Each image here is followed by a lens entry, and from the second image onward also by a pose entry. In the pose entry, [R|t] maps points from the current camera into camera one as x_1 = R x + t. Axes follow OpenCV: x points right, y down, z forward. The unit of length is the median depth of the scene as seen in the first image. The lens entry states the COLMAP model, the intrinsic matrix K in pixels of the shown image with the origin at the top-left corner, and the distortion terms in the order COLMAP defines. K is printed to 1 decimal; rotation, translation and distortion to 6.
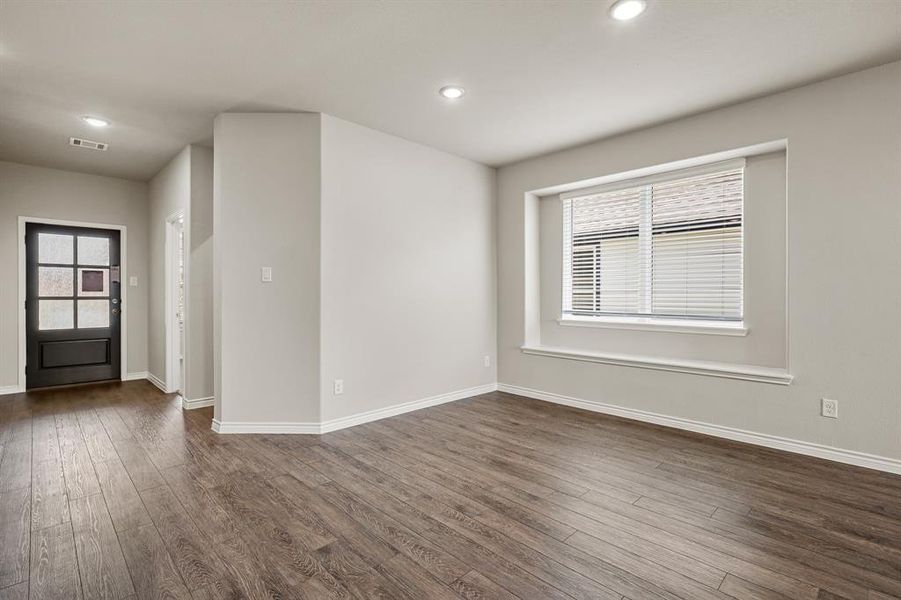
lens RADIAL K [[421.4, 0, 451.7], [0, 421.4, 294.6], [0, 0, 1]] dist [0.002899, 0.000014]
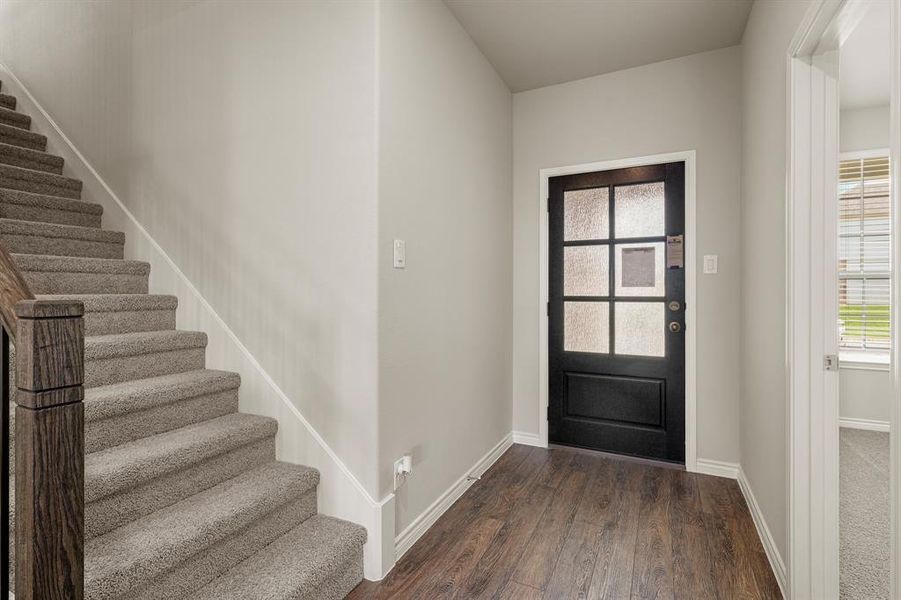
lens RADIAL K [[421.4, 0, 452.2], [0, 421.4, 294.0], [0, 0, 1]] dist [0.002899, 0.000014]
pose [[0.319894, 0.001776, -0.947452, -0.423549], [0.000501, 0.999998, 0.002044, 0.000630], [0.947453, -0.001129, 0.319892, 0.611262]]
